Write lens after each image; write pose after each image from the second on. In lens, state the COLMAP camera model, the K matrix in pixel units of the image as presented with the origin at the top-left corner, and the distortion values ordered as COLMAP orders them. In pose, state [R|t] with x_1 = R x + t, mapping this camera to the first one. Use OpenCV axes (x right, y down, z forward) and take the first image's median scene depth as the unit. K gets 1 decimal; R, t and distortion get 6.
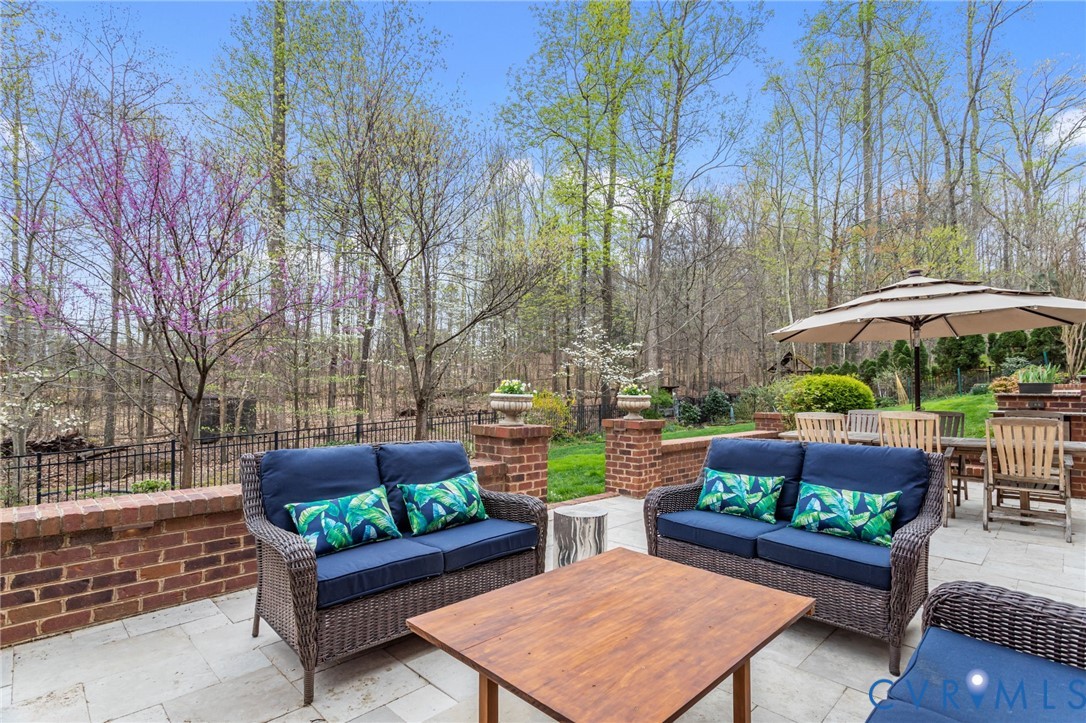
lens RADIAL K [[529.3, 0, 543.0], [0, 529.3, 361.5], [0, 0, 1]] dist [-0.001896, -0.000144]
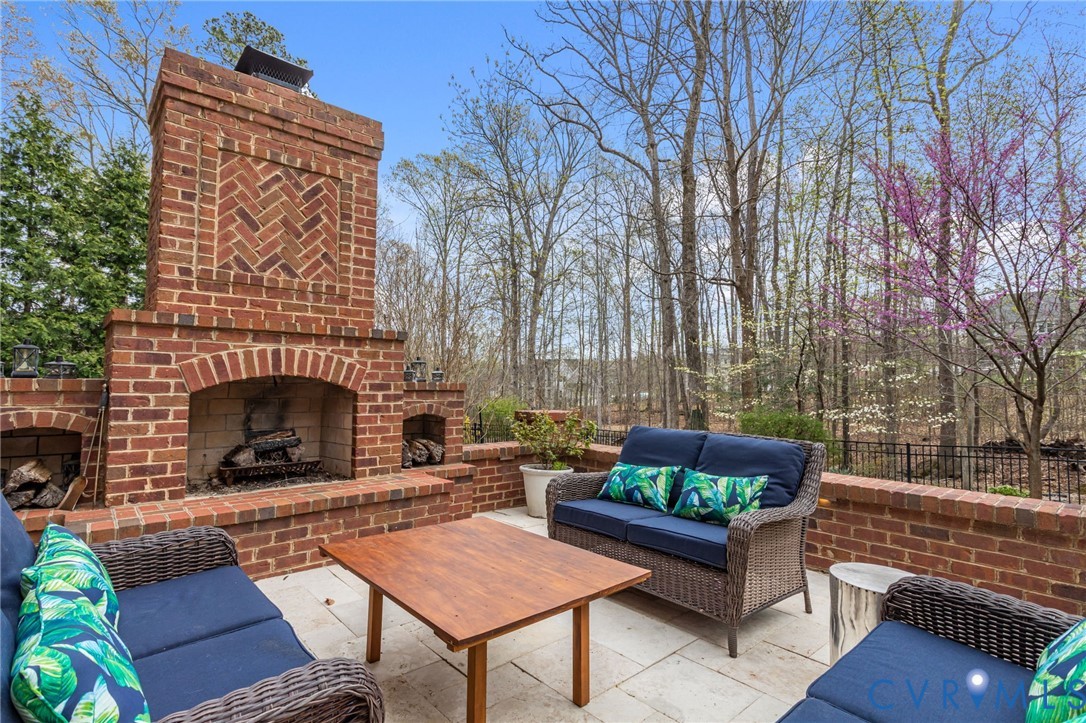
lens RADIAL K [[533.8, 0, 543.0], [0, 533.8, 361.5], [0, 0, 1]] dist [0.000167, 0.000318]
pose [[-0.059299, -0.051777, -0.996897, 0.956657], [0.043548, 0.997569, -0.054402, 0.064430], [0.997290, -0.046638, -0.056900, 0.864533]]
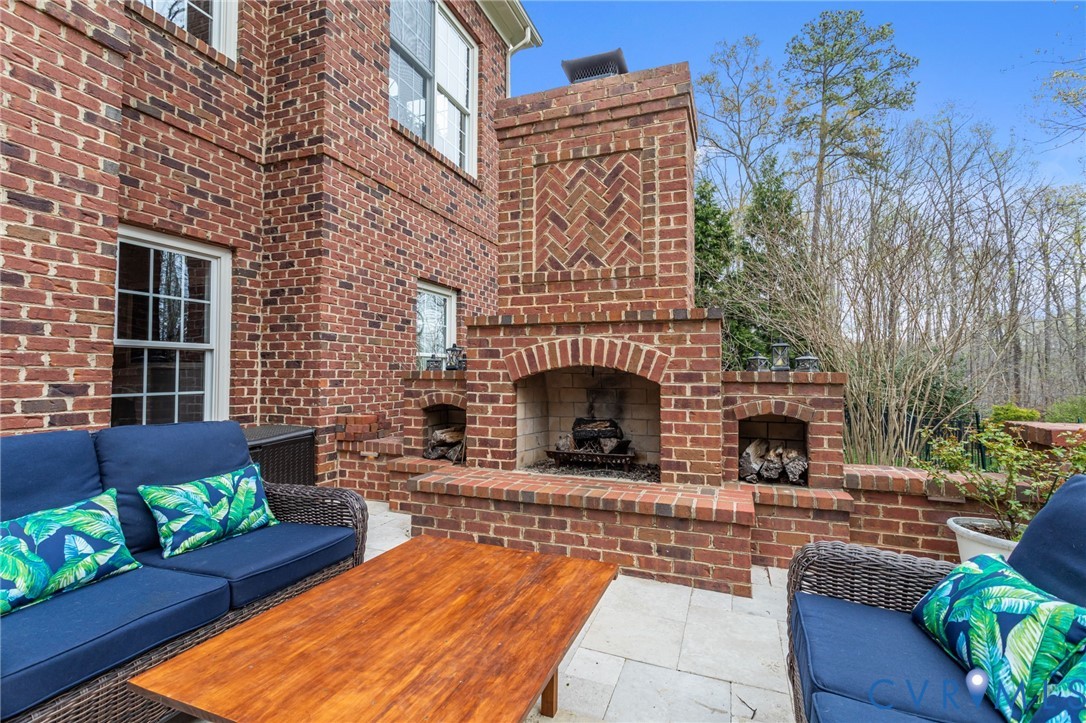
lens RADIAL K [[508.8, 0, 543.0], [0, 508.8, 361.5], [0, 0, 1]] dist [-0.006189, 0.001198]
pose [[-0.914588, -0.025551, -0.403578, 0.229685], [0.006430, 0.996957, -0.077692, 0.088593], [0.404335, -0.073651, -0.911641, 1.293716]]
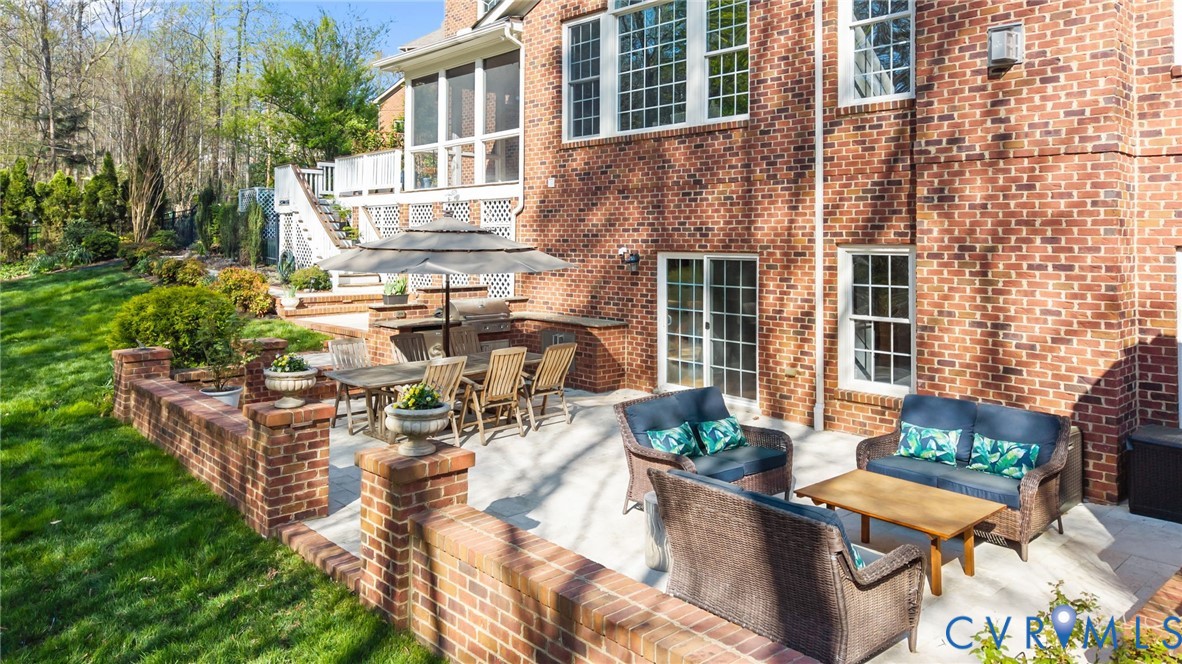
lens RADIAL K [[805.7, 0, 592.5], [0, 805.7, 230.6], [0, 0, 1]] dist [-0.003836, -0.001914]
pose [[0.066269, 0.000493, 0.997802, -2.070269], [-0.065387, 0.997853, 0.003850, -0.342094], [-0.995657, -0.065499, 0.066159, 1.408613]]
